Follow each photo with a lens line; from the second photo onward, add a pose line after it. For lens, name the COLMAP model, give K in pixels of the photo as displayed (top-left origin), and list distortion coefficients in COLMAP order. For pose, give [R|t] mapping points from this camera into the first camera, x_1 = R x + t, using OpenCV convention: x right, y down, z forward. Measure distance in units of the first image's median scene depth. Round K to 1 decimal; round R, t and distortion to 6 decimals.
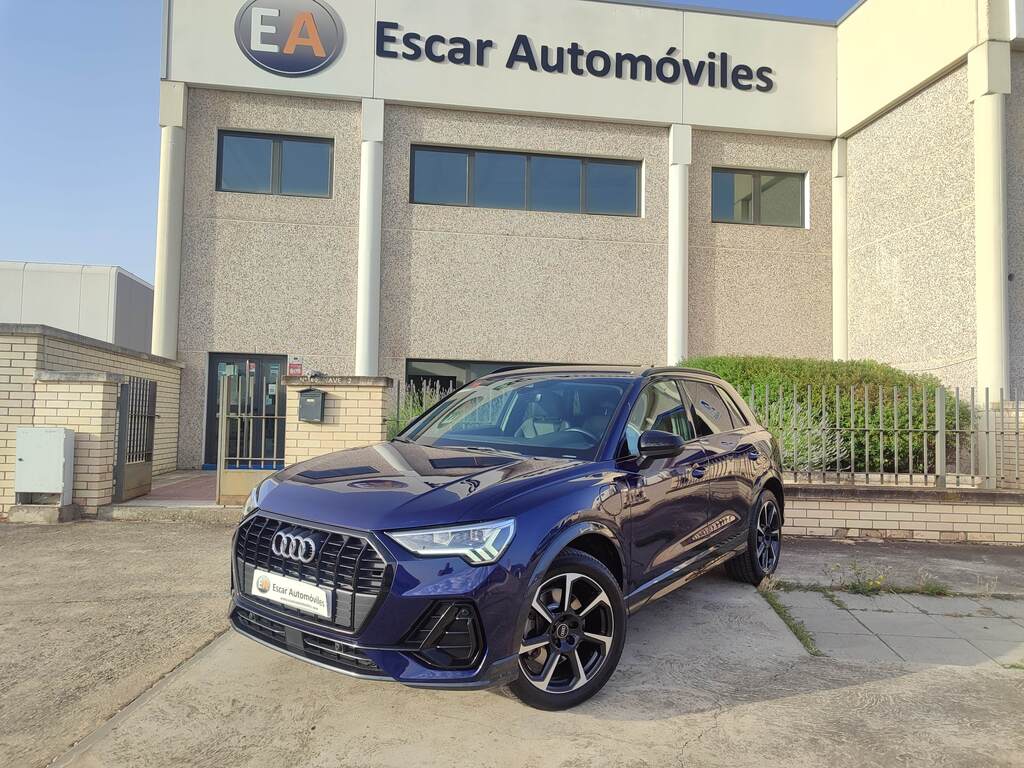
lens RADIAL K [[730.4, 0, 512.0], [0, 730.4, 384.0], [0, 0, 1]] dist [0.026257, -0.025675]
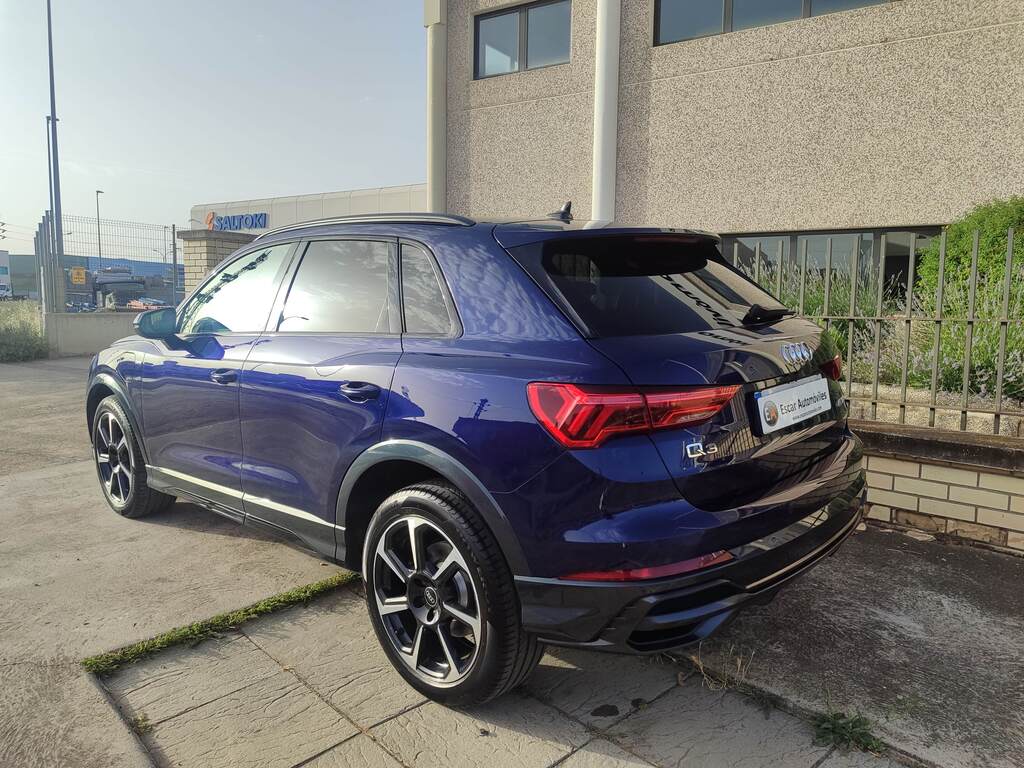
lens RADIAL K [[736.8, 0, 507.6], [0, 736.8, 380.6], [0, 0, 1]] dist [0.007124, -0.003206]
pose [[0.749671, 0.059950, -0.659090, 0.314758], [0.034729, 0.990953, 0.129637, 0.014511], [0.660899, -0.120074, 0.740806, 0.225005]]
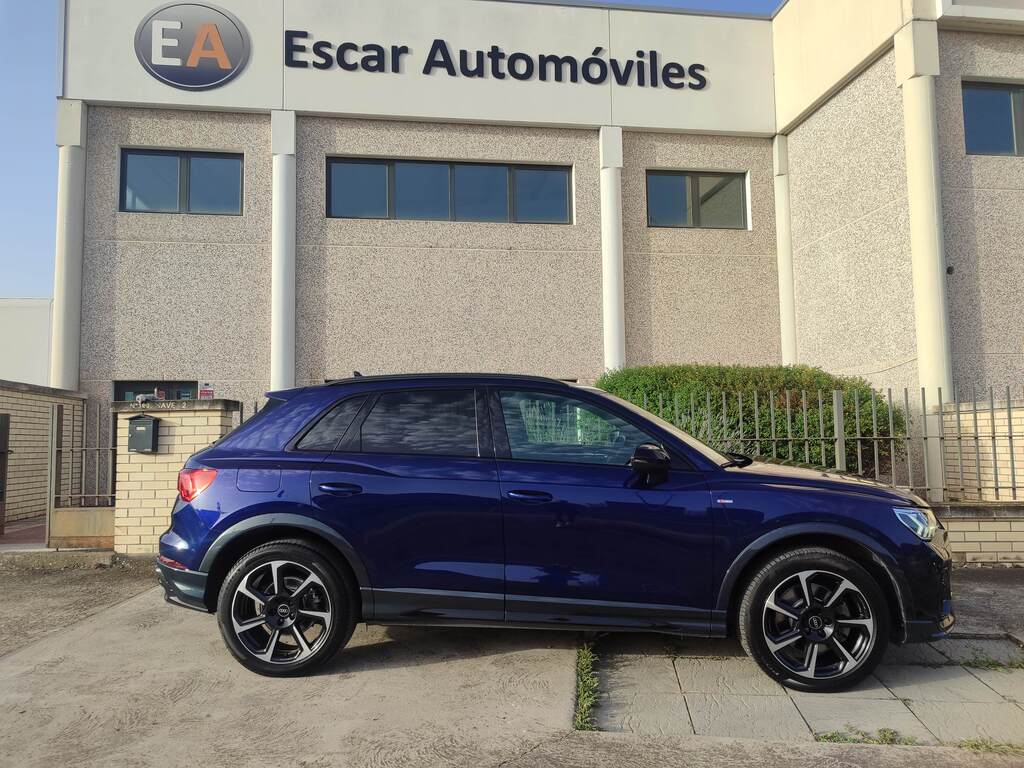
lens RADIAL K [[730.4, 0, 512.0], [0, 730.4, 384.0], [0, 0, 1]] dist [0.026257, -0.025675]
pose [[0.999374, -0.034564, -0.007512, 0.102408], [0.034330, 0.998982, -0.029271, 0.005400], [0.008516, 0.028995, 0.999543, 0.056276]]
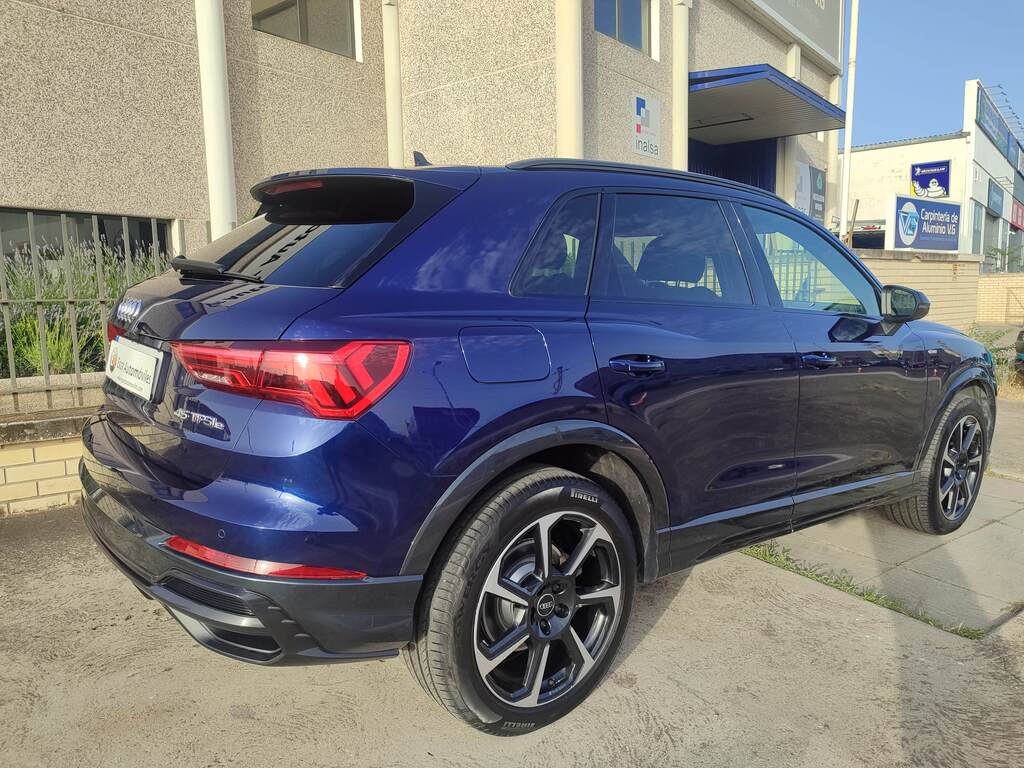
lens RADIAL K [[730.4, 0, 512.0], [0, 730.4, 384.0], [0, 0, 1]] dist [0.026257, -0.025675]
pose [[0.737446, -0.111071, 0.666210, -0.080380], [-0.003251, 0.985790, 0.167950, 0.013237], [-0.675398, -0.126020, 0.726606, 0.237508]]
